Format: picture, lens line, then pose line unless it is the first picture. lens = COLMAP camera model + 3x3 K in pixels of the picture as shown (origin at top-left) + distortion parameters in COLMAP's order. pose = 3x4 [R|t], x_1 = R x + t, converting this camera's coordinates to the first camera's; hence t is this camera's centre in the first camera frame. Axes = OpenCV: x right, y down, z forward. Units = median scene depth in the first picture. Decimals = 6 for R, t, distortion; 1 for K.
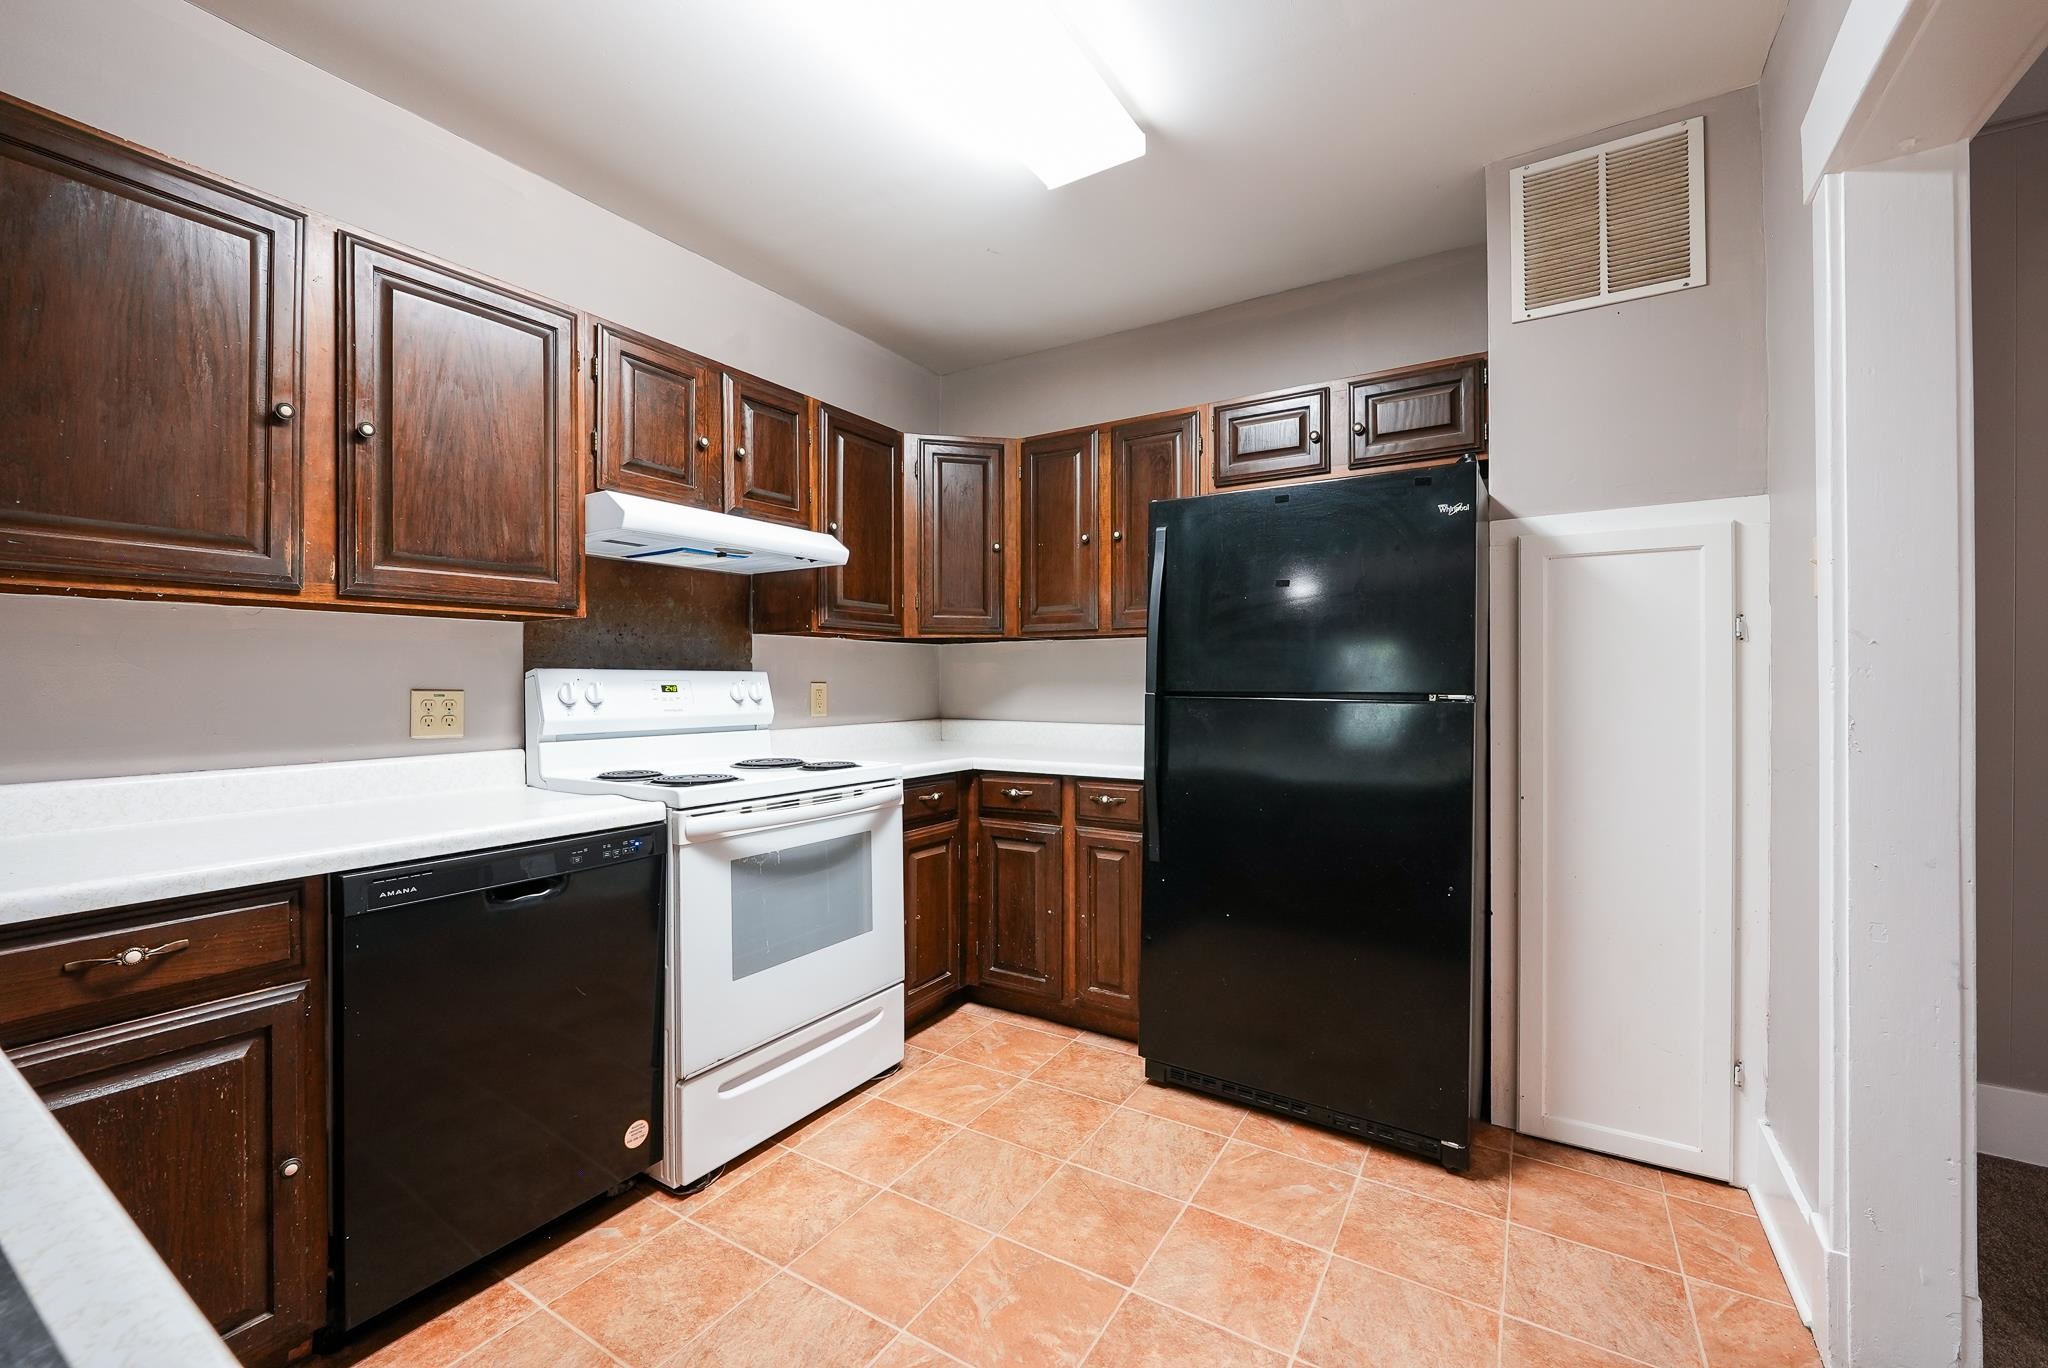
lens RADIAL K [[829.1, 0, 1026.2], [0, 829.1, 680.8], [0, 0, 1]] dist [-0.003918, -0.002919]
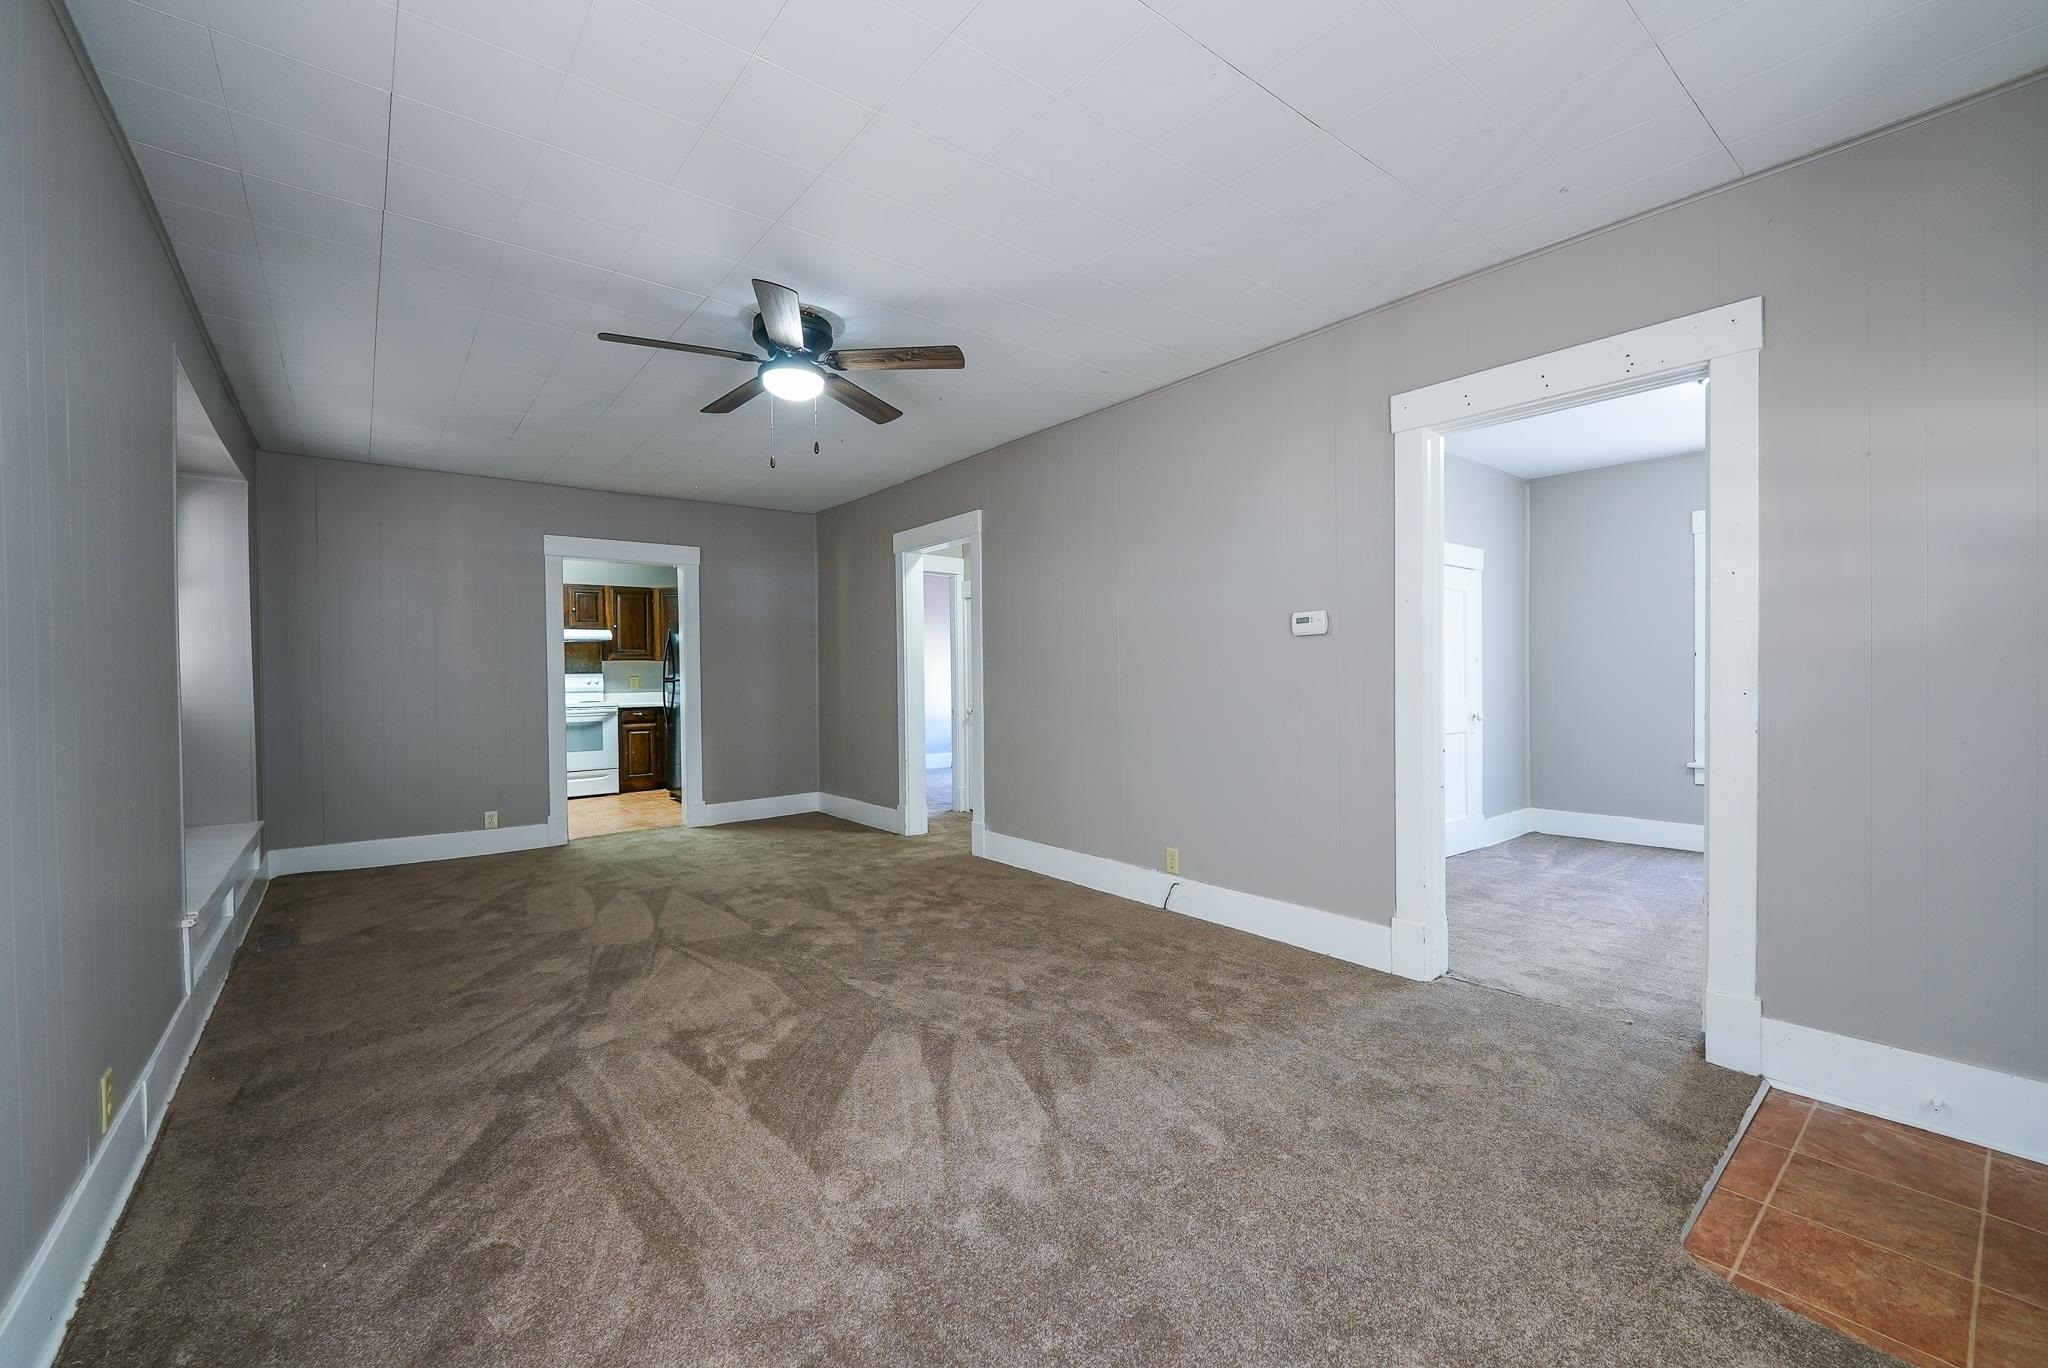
lens RADIAL K [[829.1, 0, 1020.2], [0, 829.1, 684.2], [0, 0, 1]] dist [-0.003918, -0.002919]
pose [[0.942766, -0.005968, -0.333402, 2.336178], [0.010327, 0.999883, 0.011304, 0.009600], [0.333296, -0.014100, 0.942717, -1.480404]]
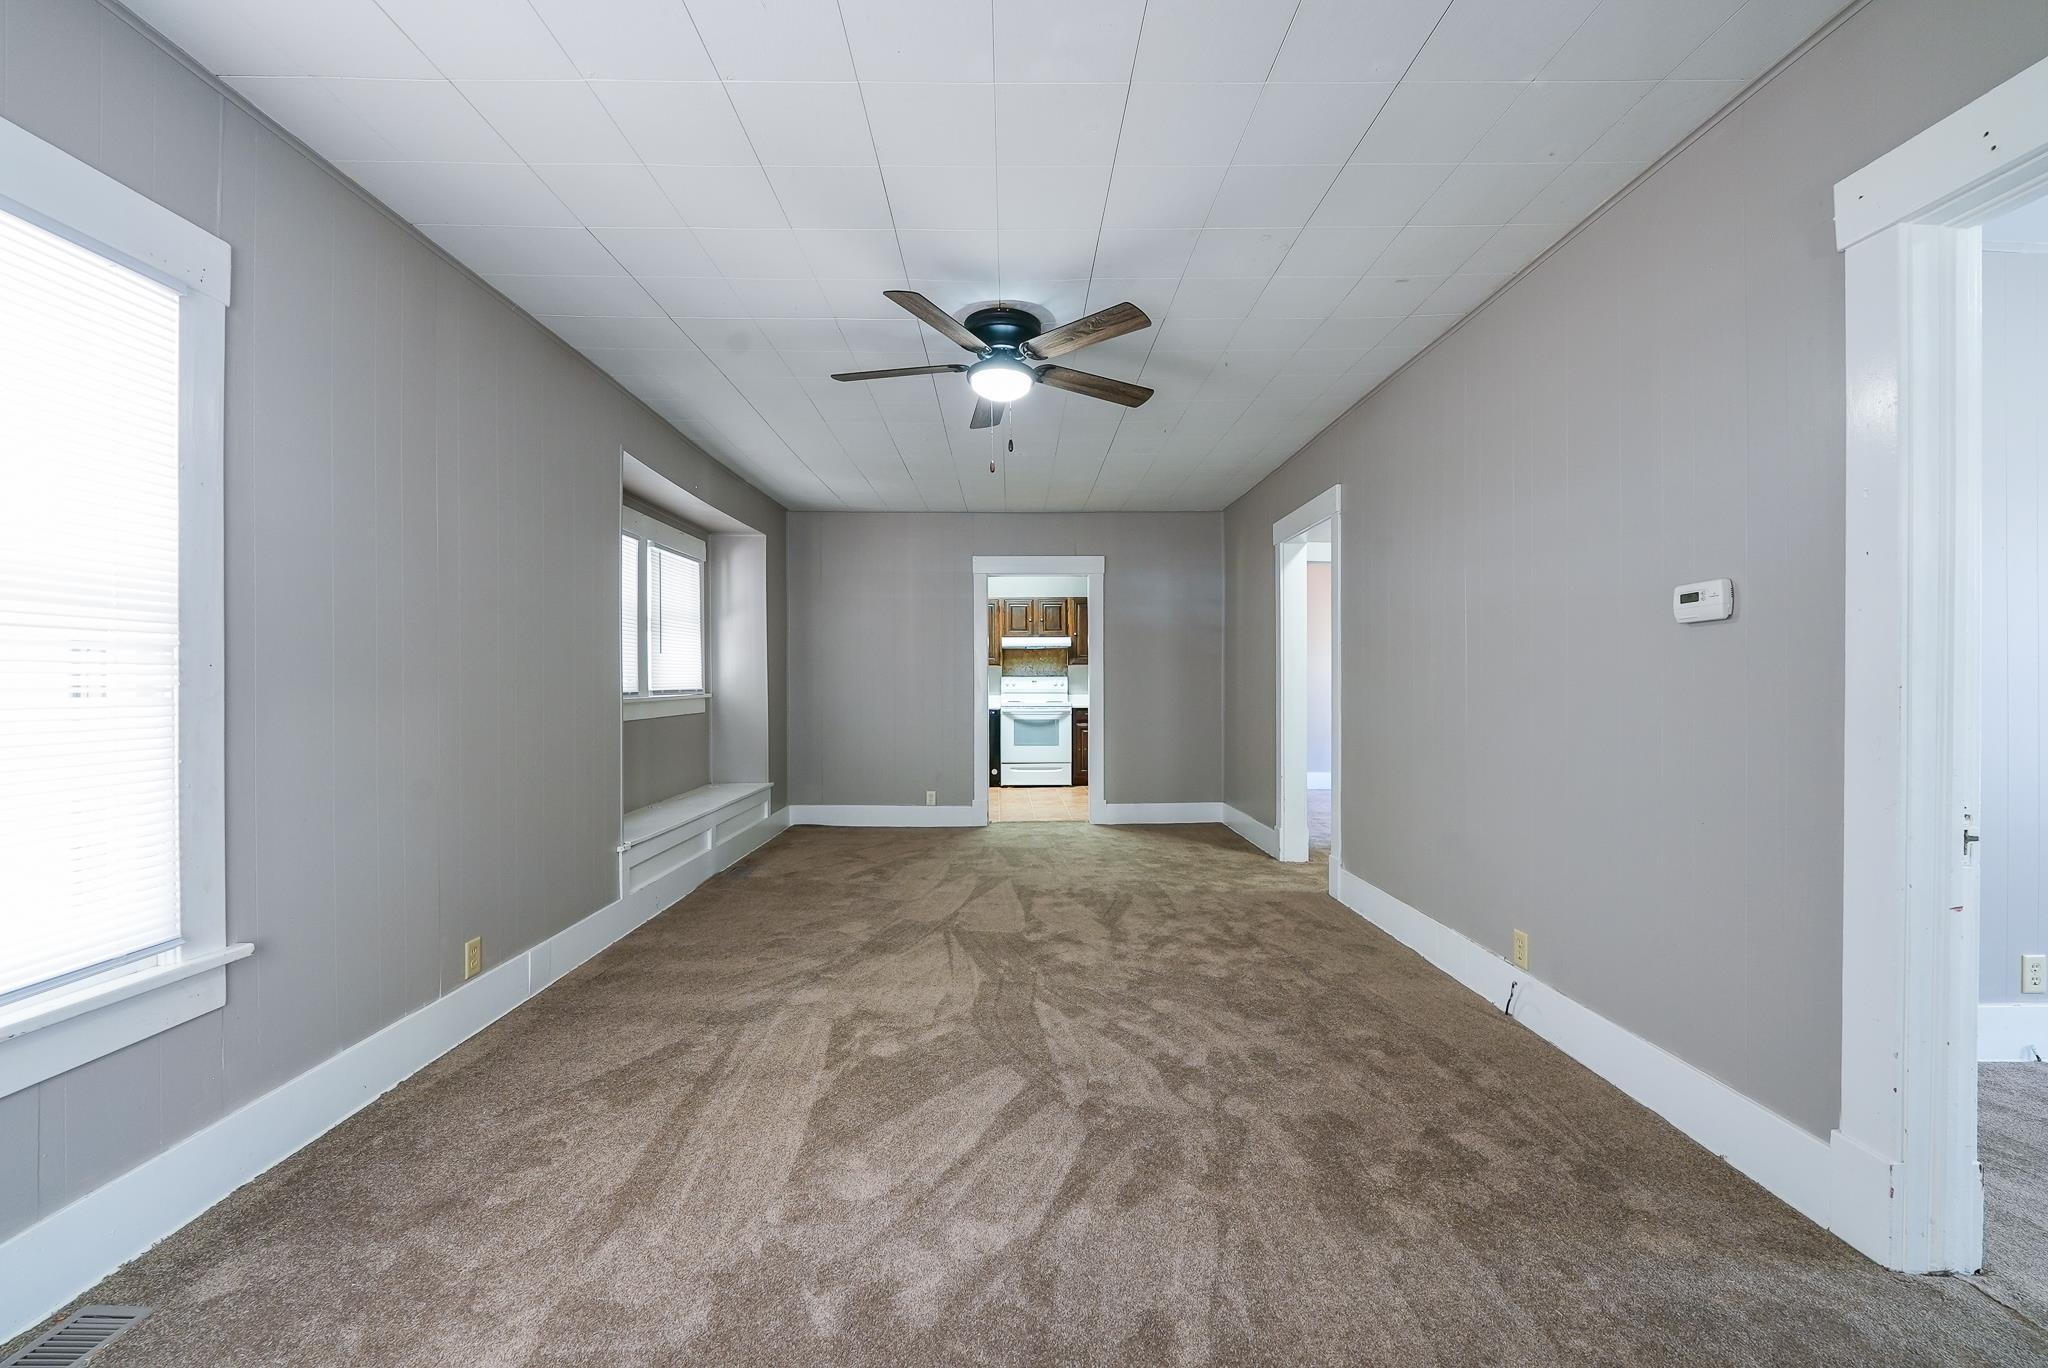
lens RADIAL K [[829.1, 0, 1024.2], [0, 829.1, 683.9], [0, 0, 1]] dist [-0.003918, -0.002919]
pose [[0.543921, 0.002611, -0.839132, 2.637739], [-0.000598, 0.999996, 0.002724, 0.009617], [0.839136, -0.000980, 0.543920, -1.073631]]
